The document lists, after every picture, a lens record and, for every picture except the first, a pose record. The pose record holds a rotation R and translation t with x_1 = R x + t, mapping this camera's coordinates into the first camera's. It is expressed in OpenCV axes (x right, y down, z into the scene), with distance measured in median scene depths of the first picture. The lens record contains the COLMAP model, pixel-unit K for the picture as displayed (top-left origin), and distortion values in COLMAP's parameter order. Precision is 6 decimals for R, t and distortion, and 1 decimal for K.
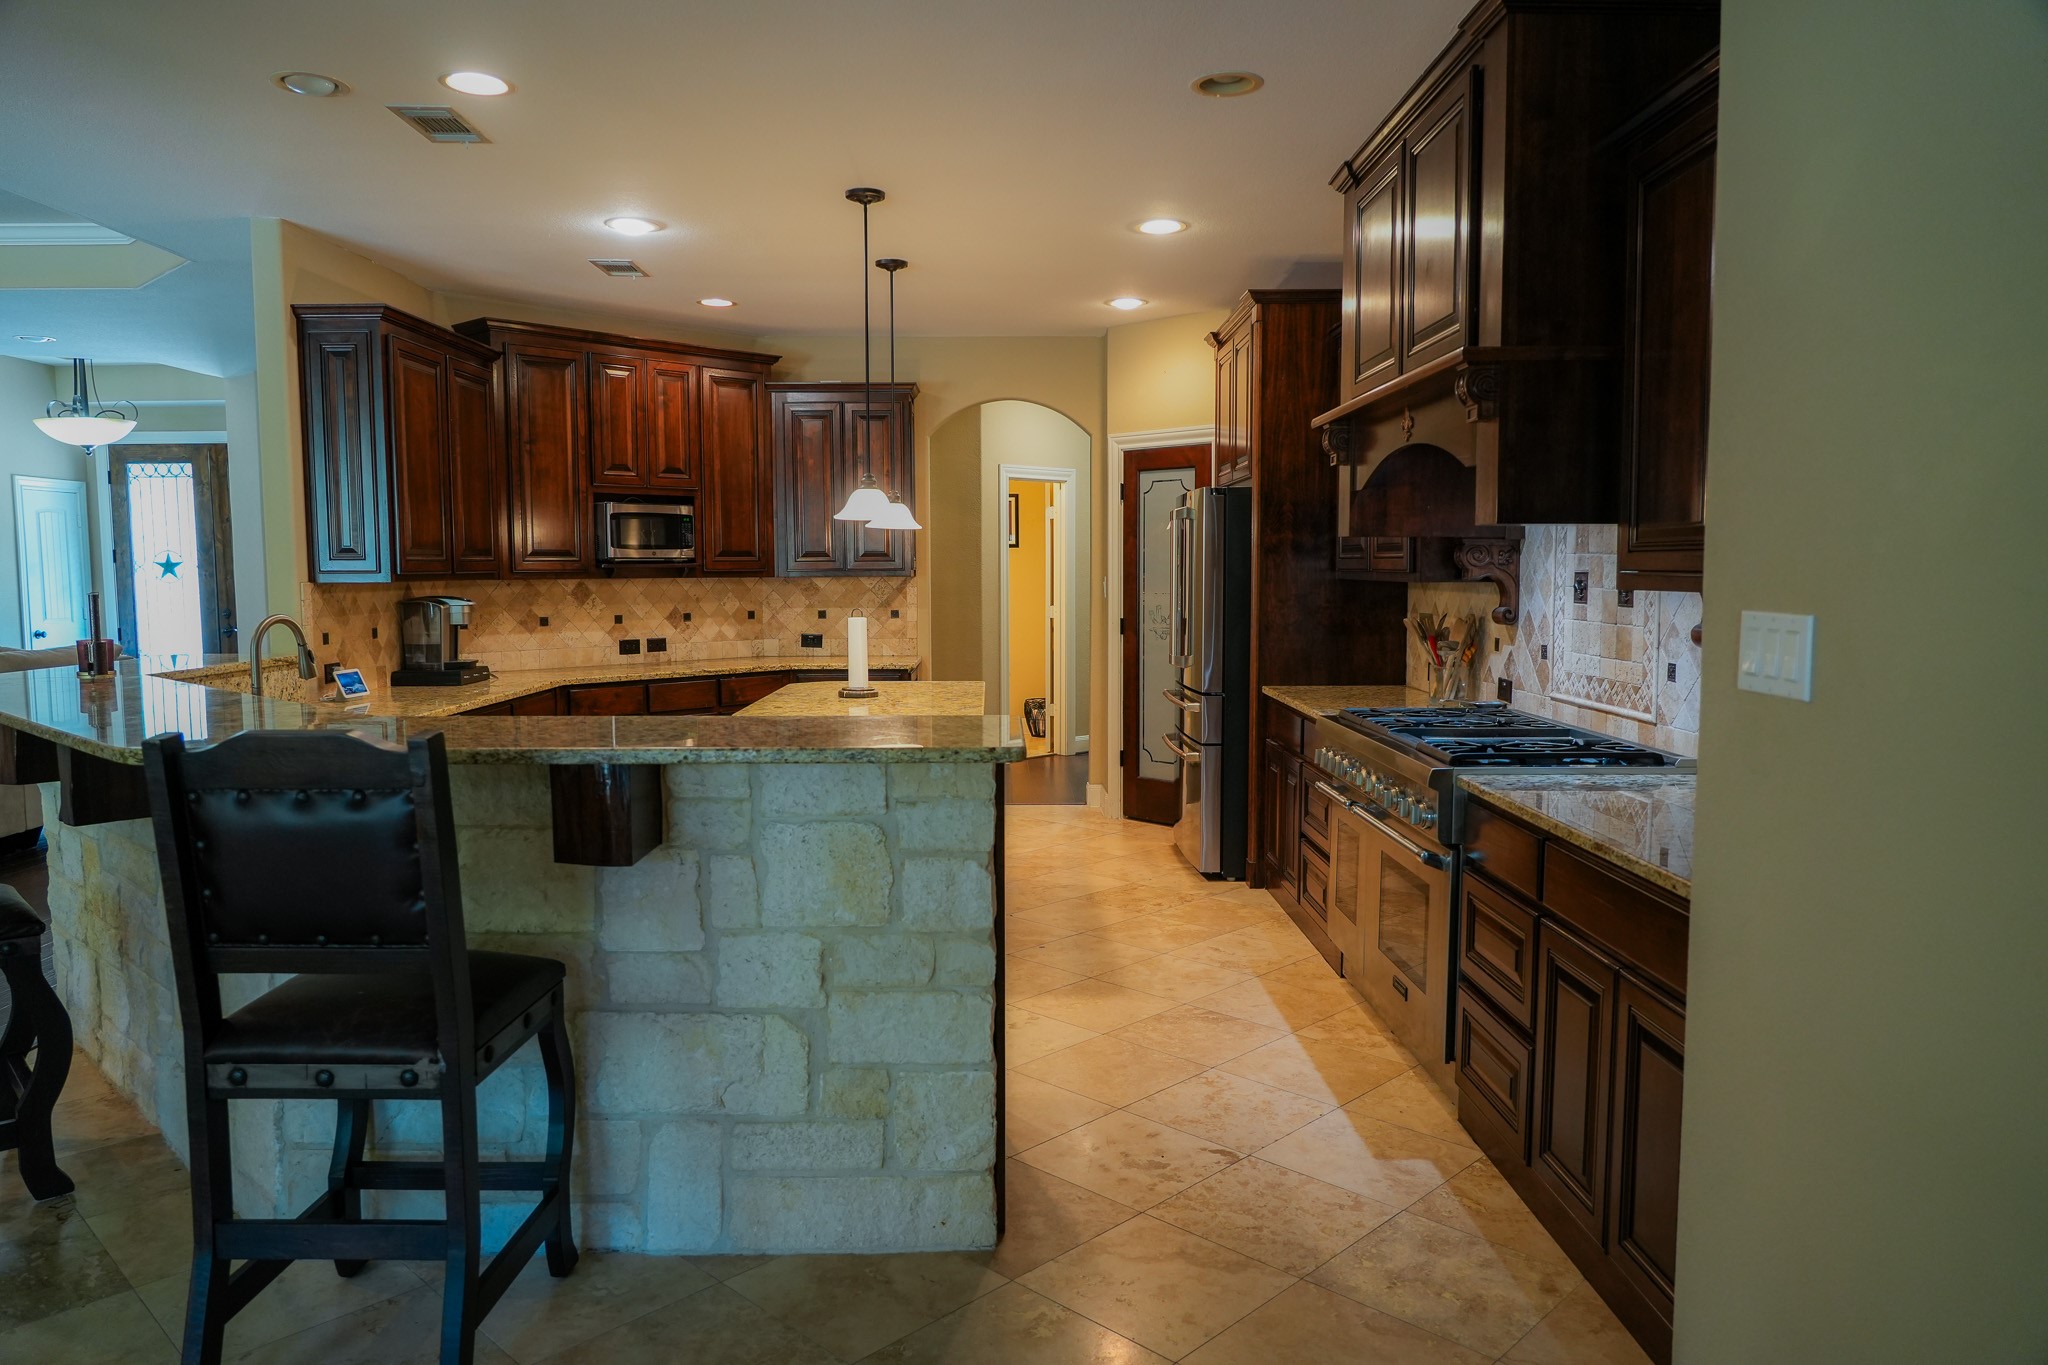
lens RADIAL K [[1371.2, 0, 1006.9], [0, 1371.2, 685.1], [0, 0, 1]] dist [-0.025772, 0.017691]
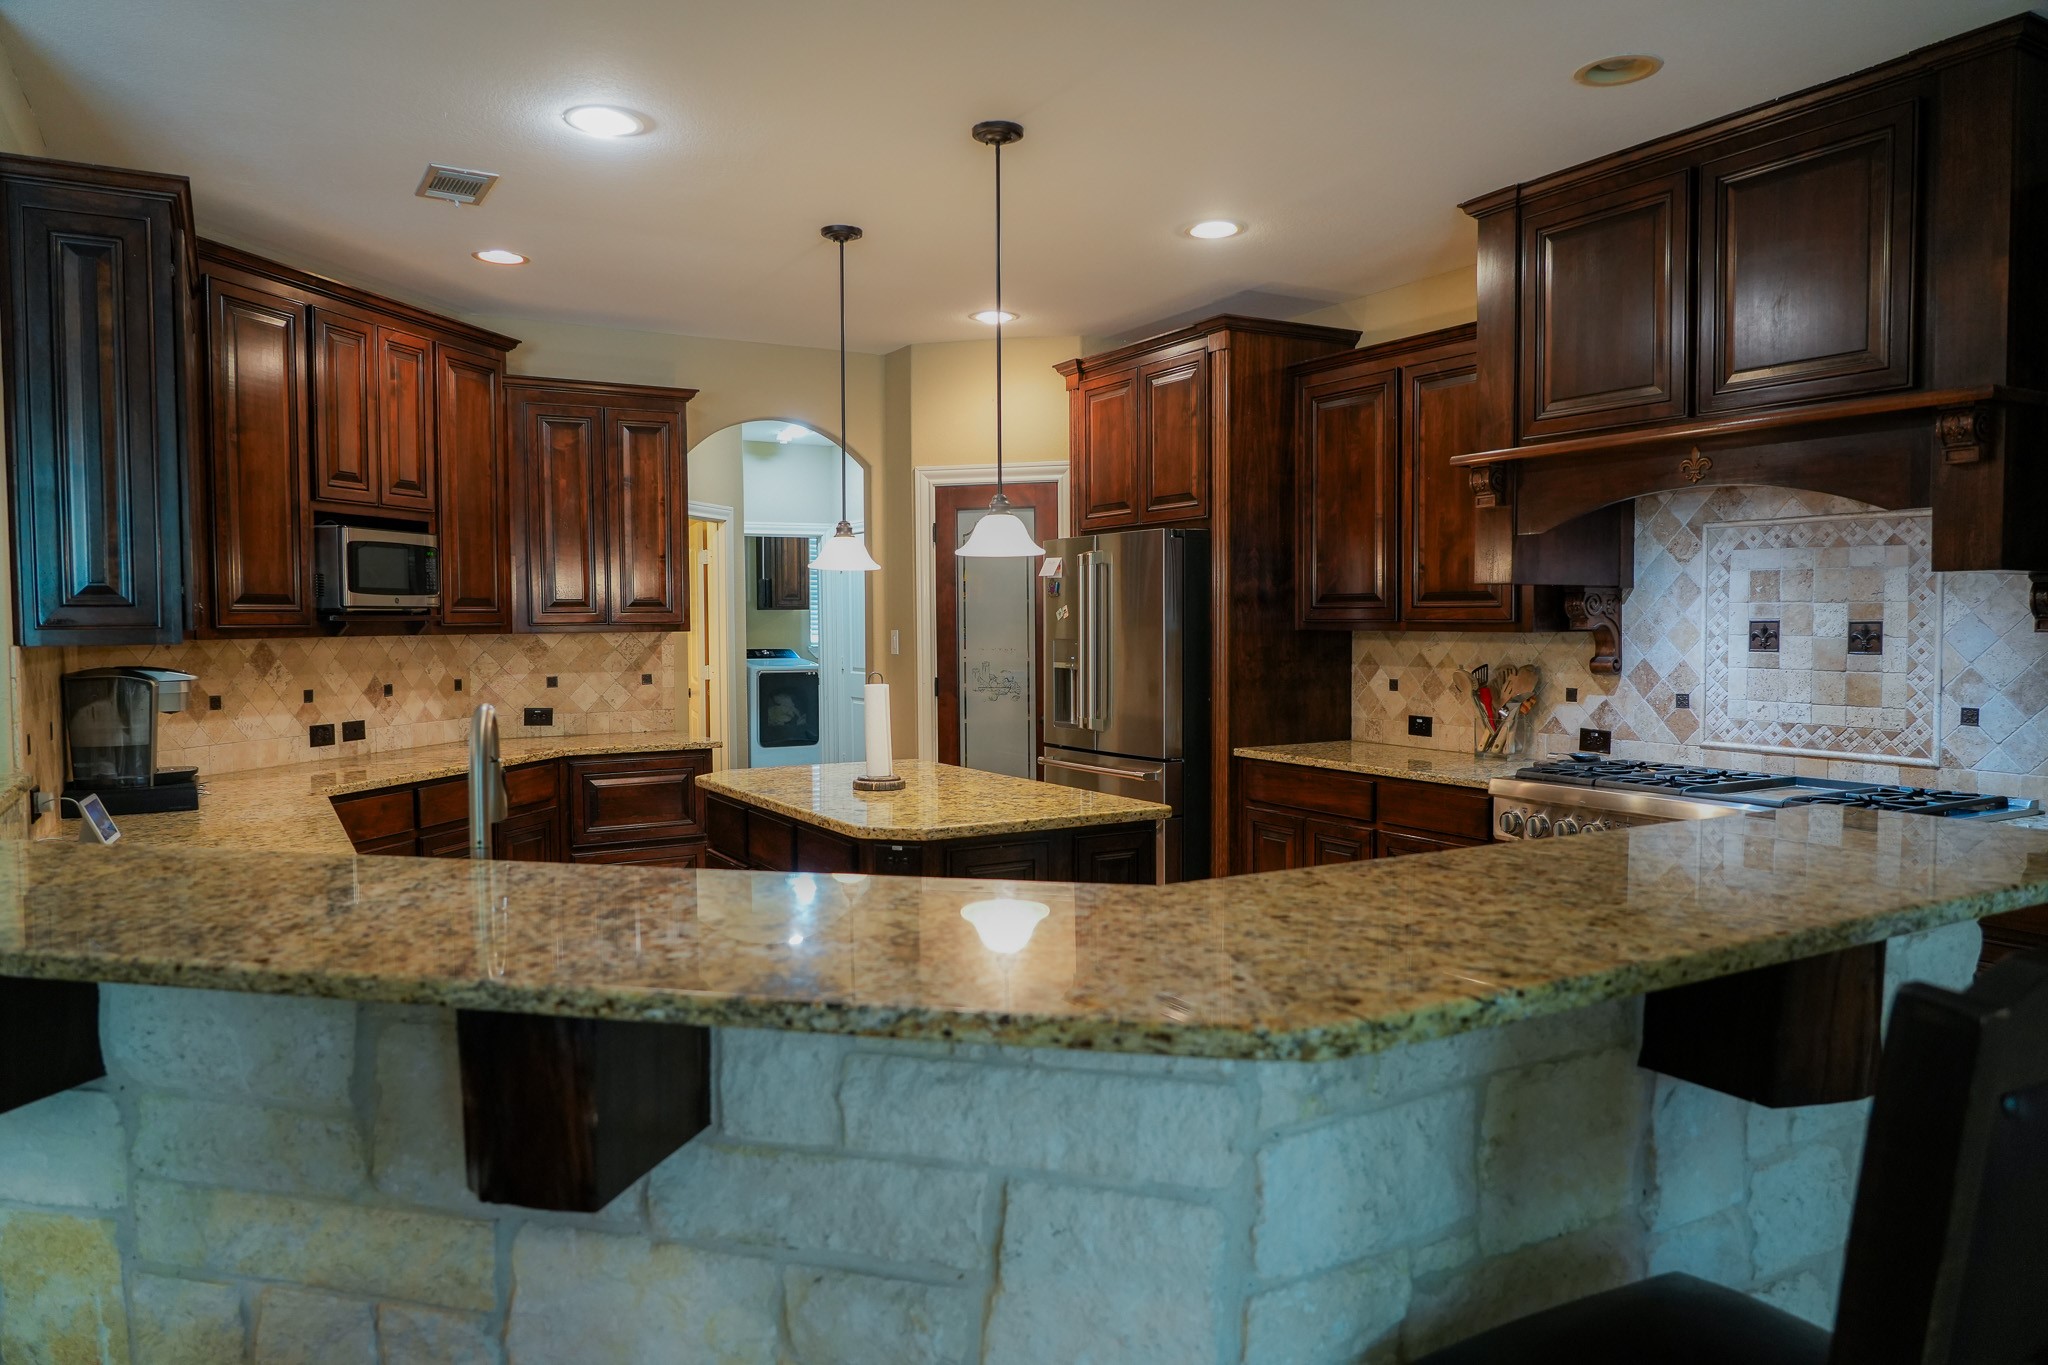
lens RADIAL K [[1371.2, 0, 1028.6], [0, 1371.2, 684.0], [0, 0, 1]] dist [-0.025772, 0.017691]
pose [[0.867775, -0.025600, 0.496298, -0.372226], [0.045624, 0.998559, -0.028266, -0.021950], [-0.494859, 0.047172, 0.867692, 0.270355]]
